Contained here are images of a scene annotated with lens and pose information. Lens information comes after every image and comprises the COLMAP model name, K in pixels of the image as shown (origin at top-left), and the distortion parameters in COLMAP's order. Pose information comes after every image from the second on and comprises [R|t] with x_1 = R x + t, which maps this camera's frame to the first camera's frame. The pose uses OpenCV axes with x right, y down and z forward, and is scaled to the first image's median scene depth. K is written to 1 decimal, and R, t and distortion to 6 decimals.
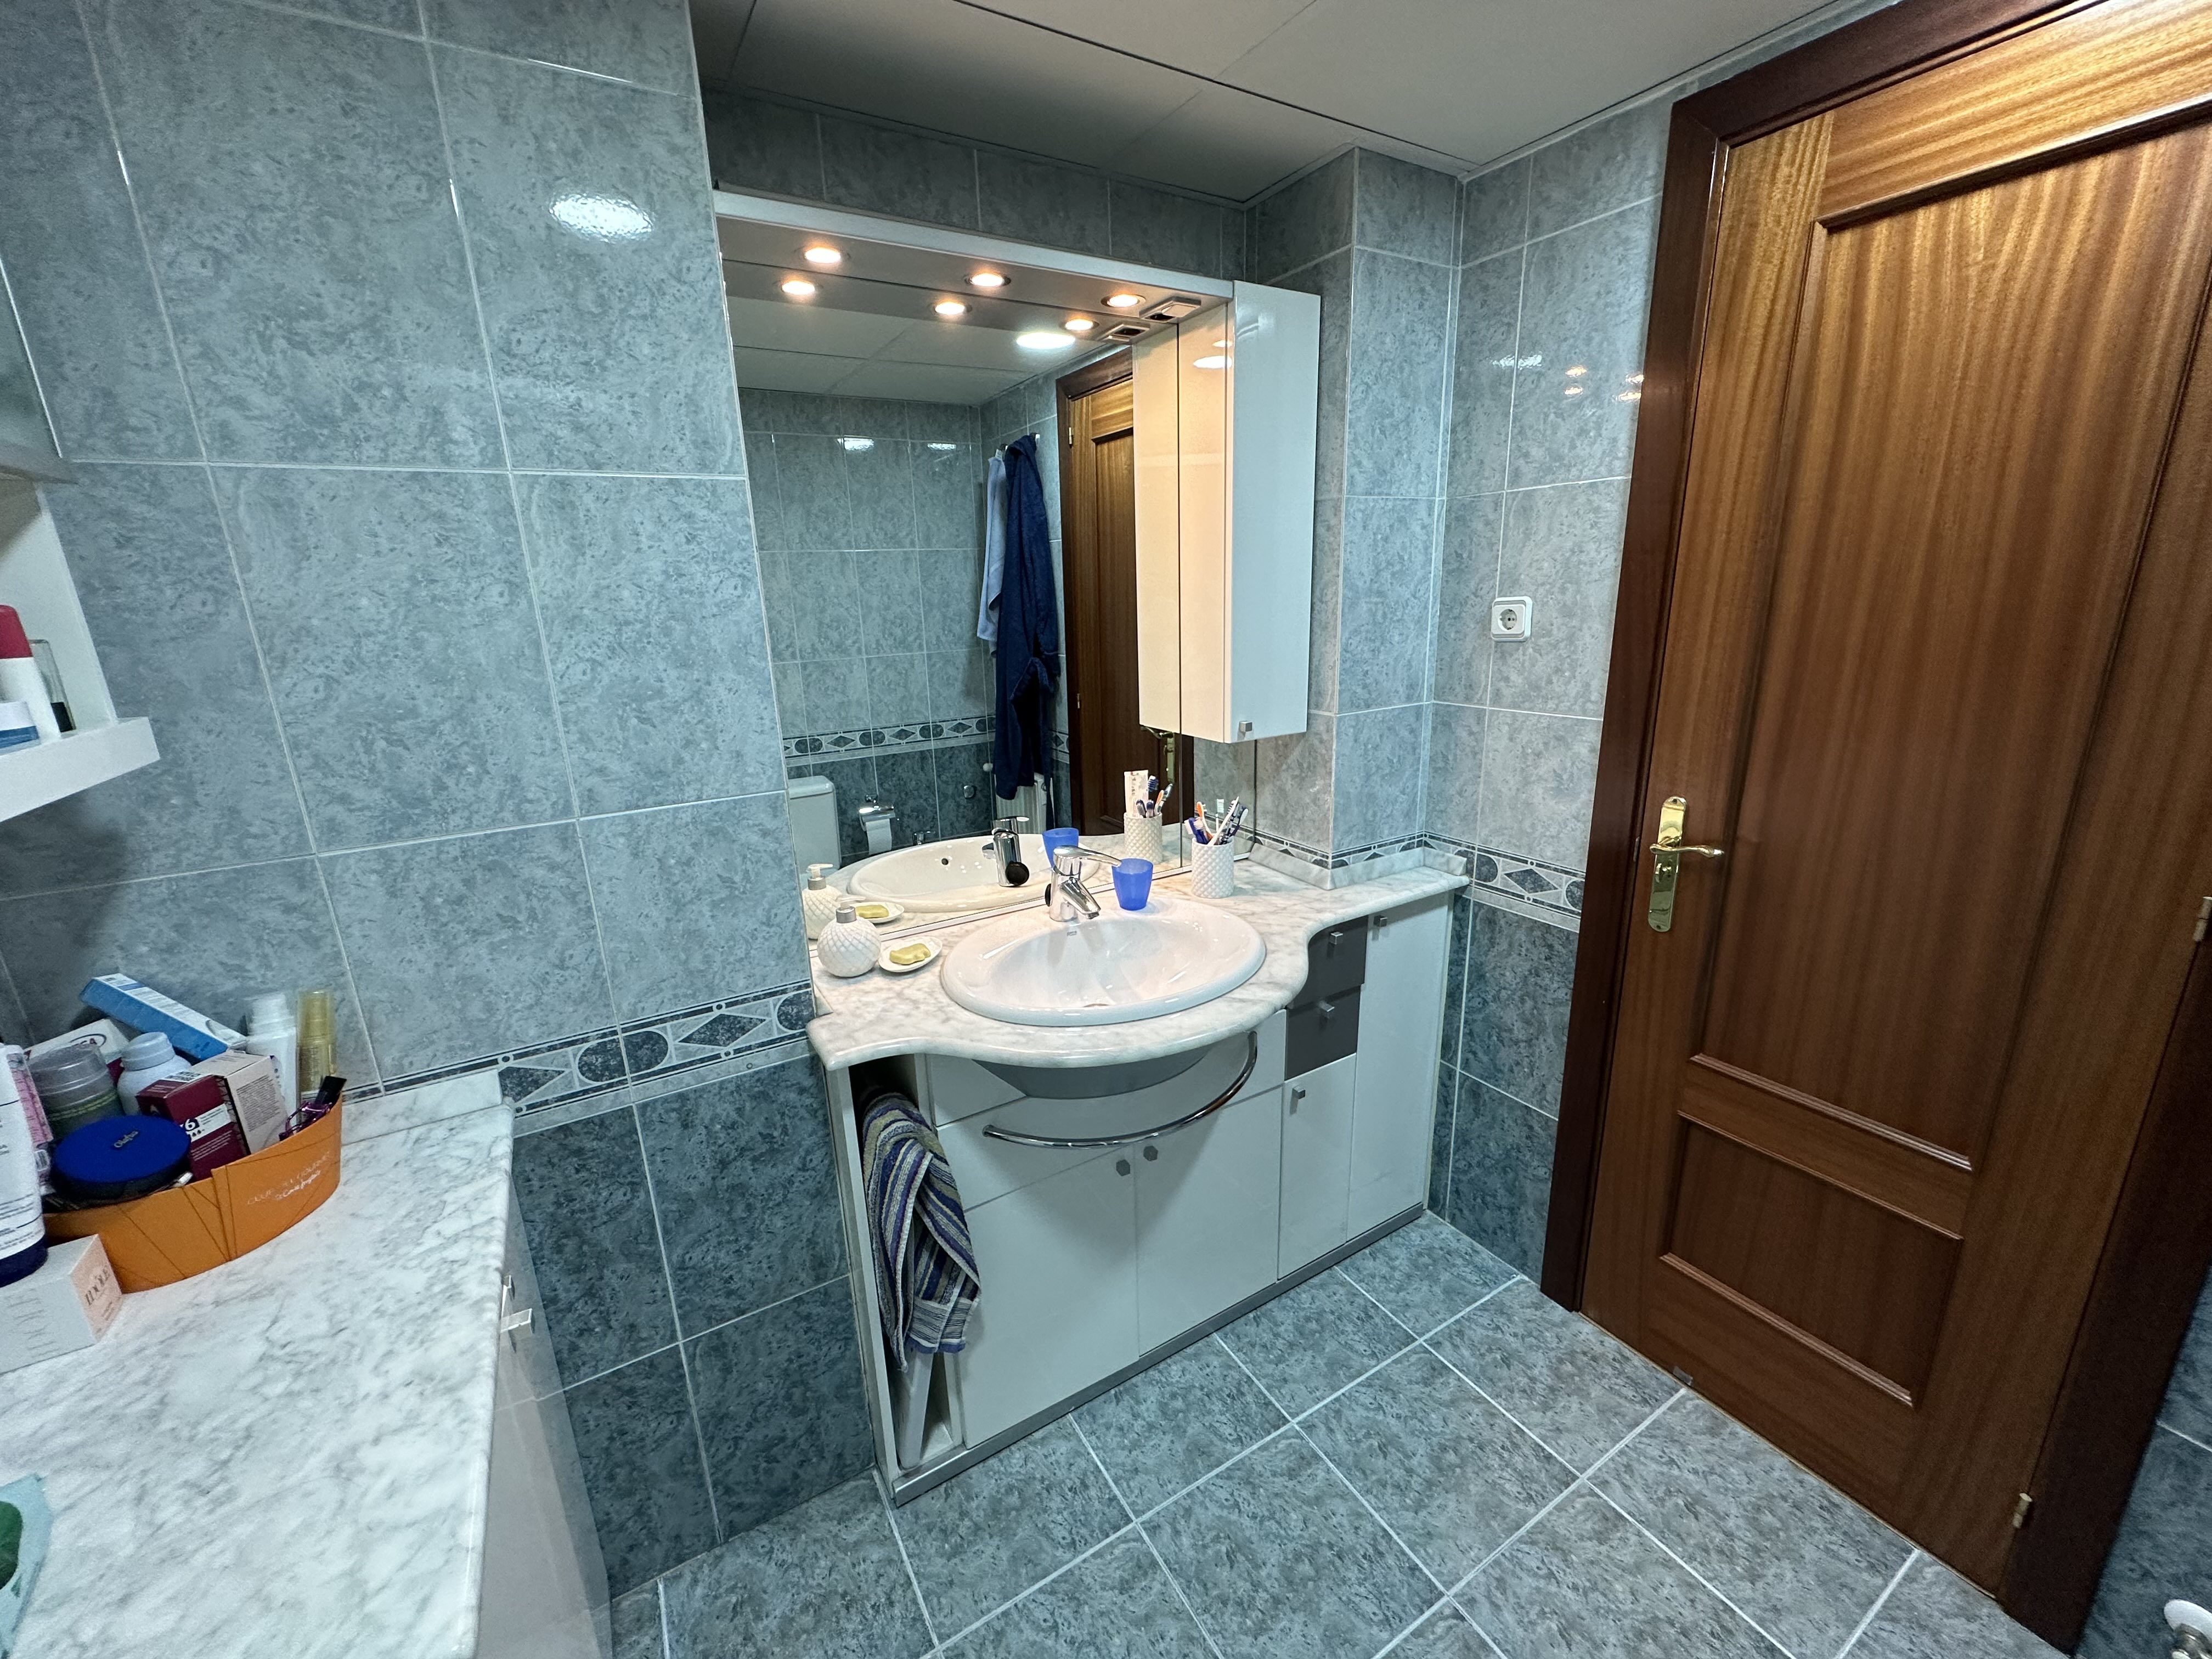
lens RADIAL K [[888.2, 0, 1105.9], [0, 888.2, 829.7], [0, 0, 1]] dist [0.002871, 0.000932]
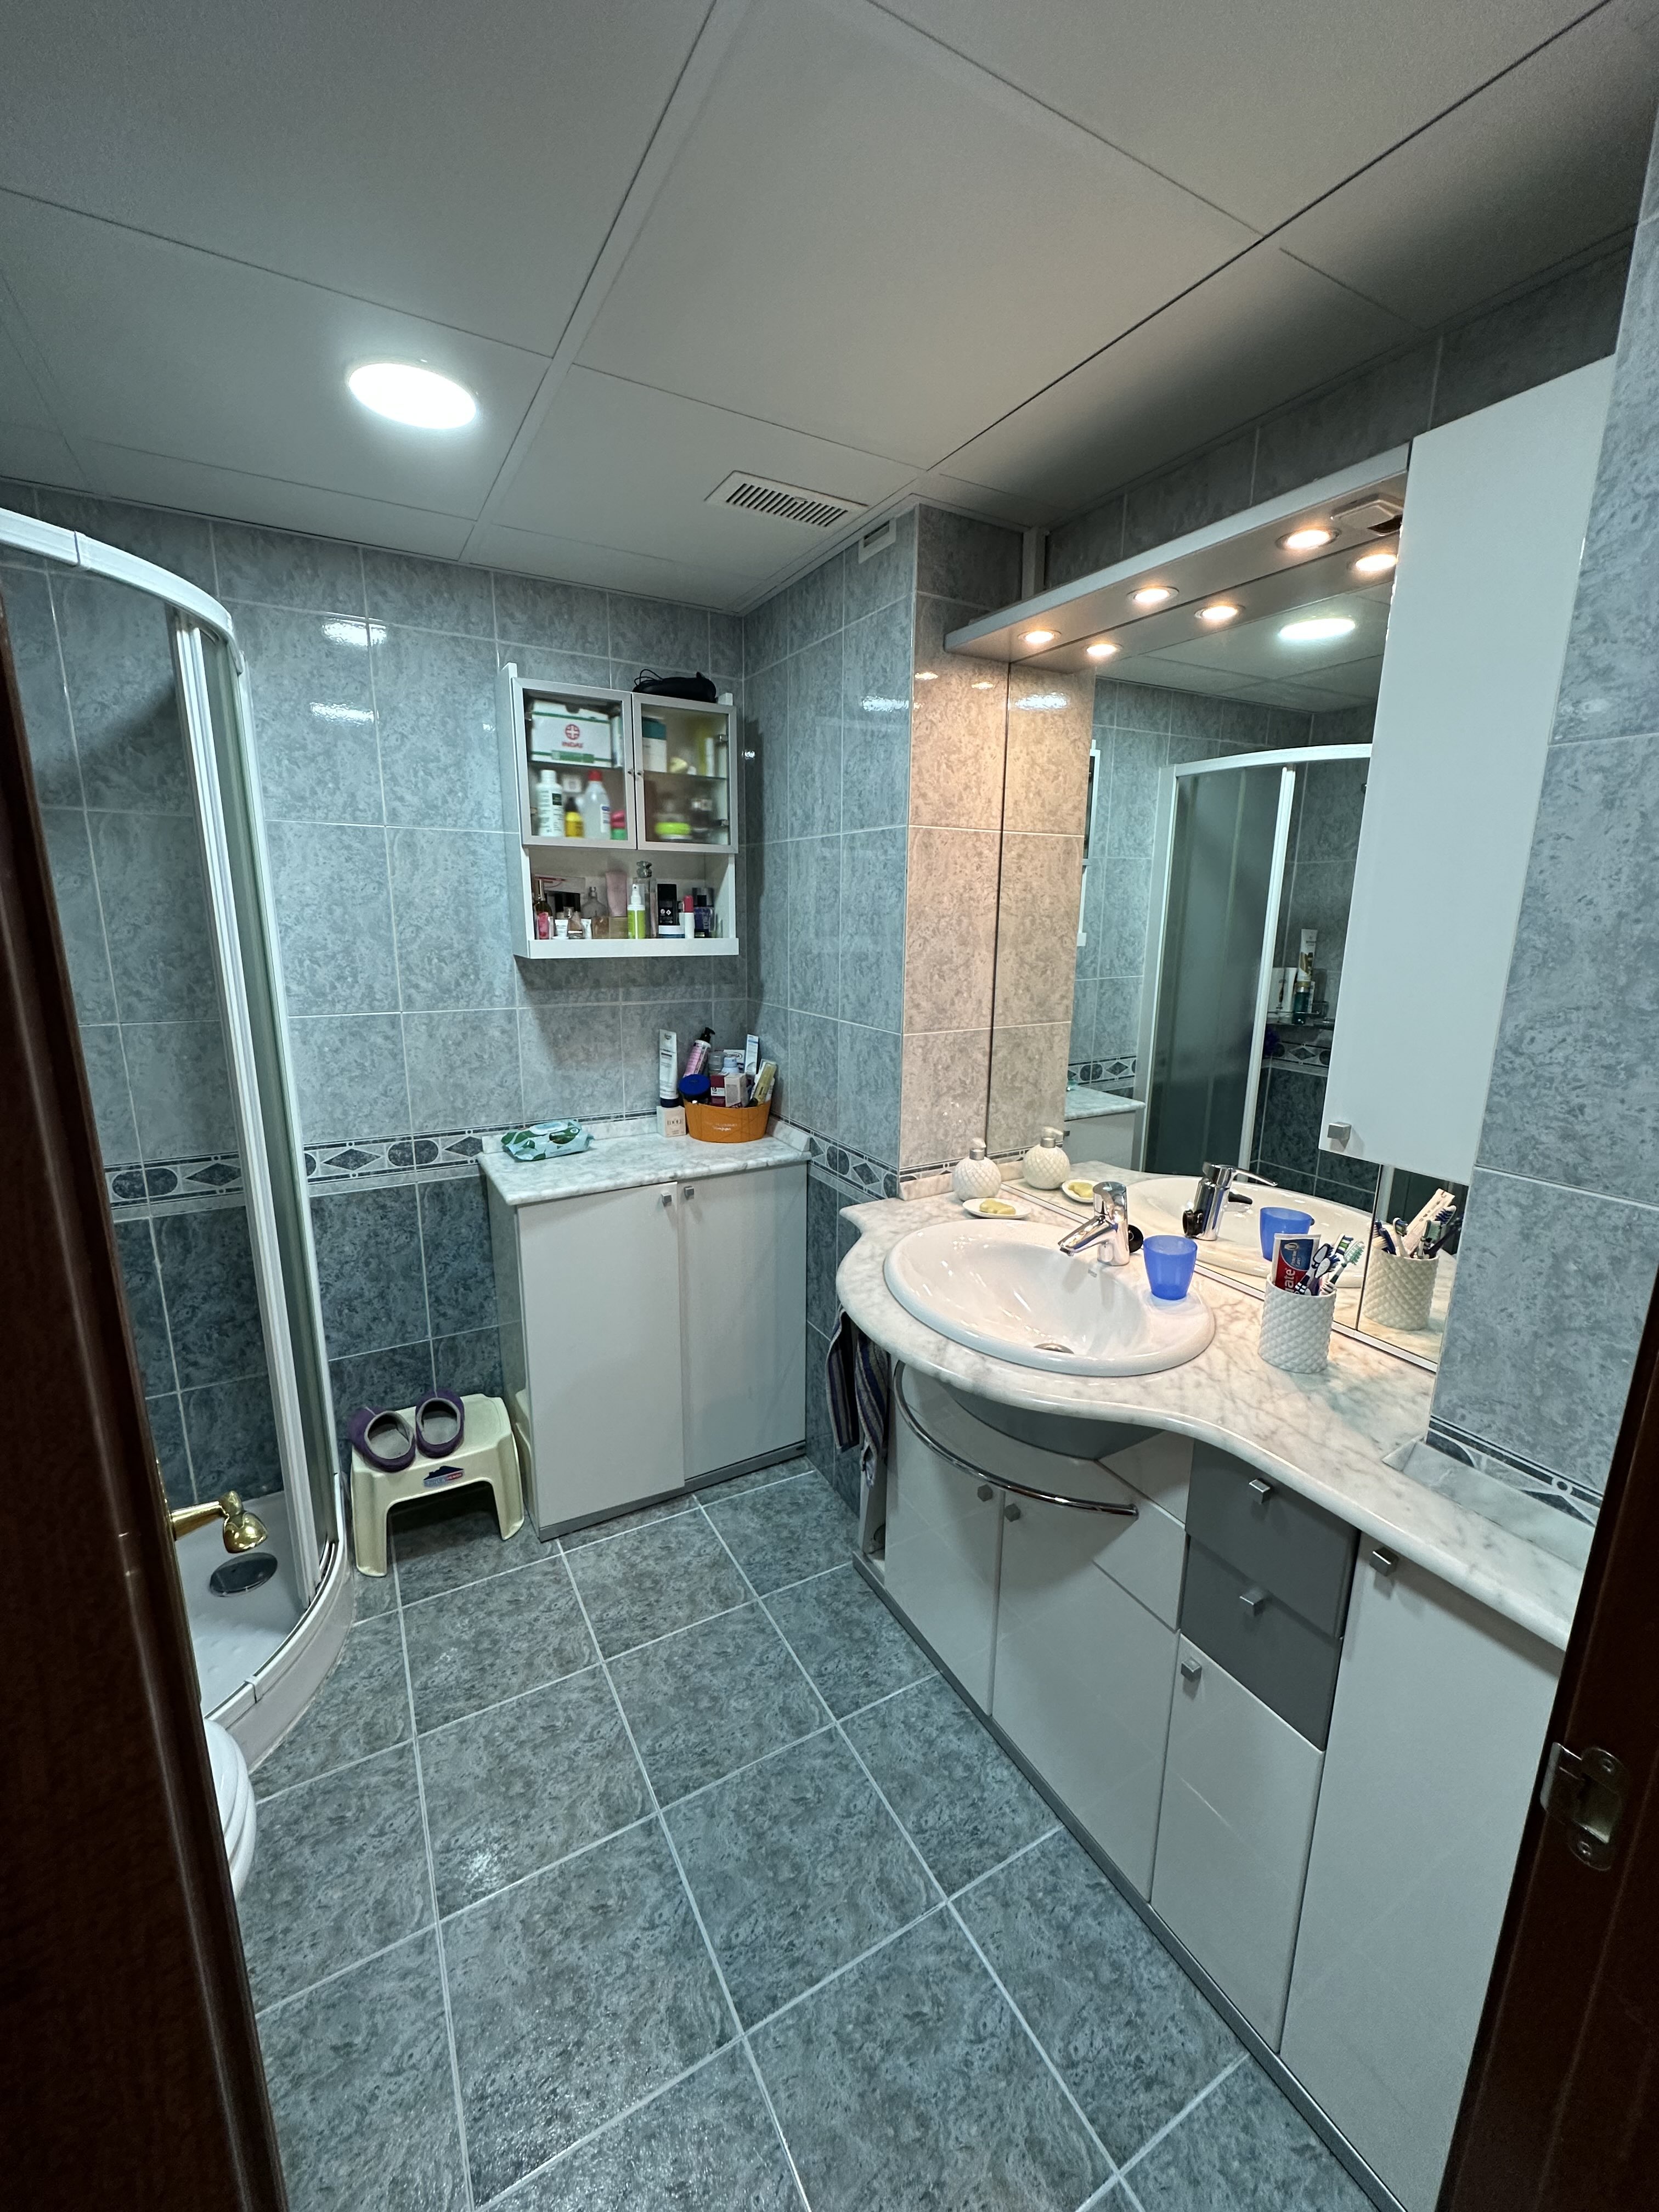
lens RADIAL K [[888.2, 0, 827.8], [0, 888.2, 1104.1], [0, 0, 1]] dist [0.002871, 0.000932]
pose [[-0.025652, 0.253761, -0.966927, 0.924459], [-0.272708, 0.928782, 0.250985, -0.231268], [0.961755, 0.270127, 0.045378, 0.724130]]
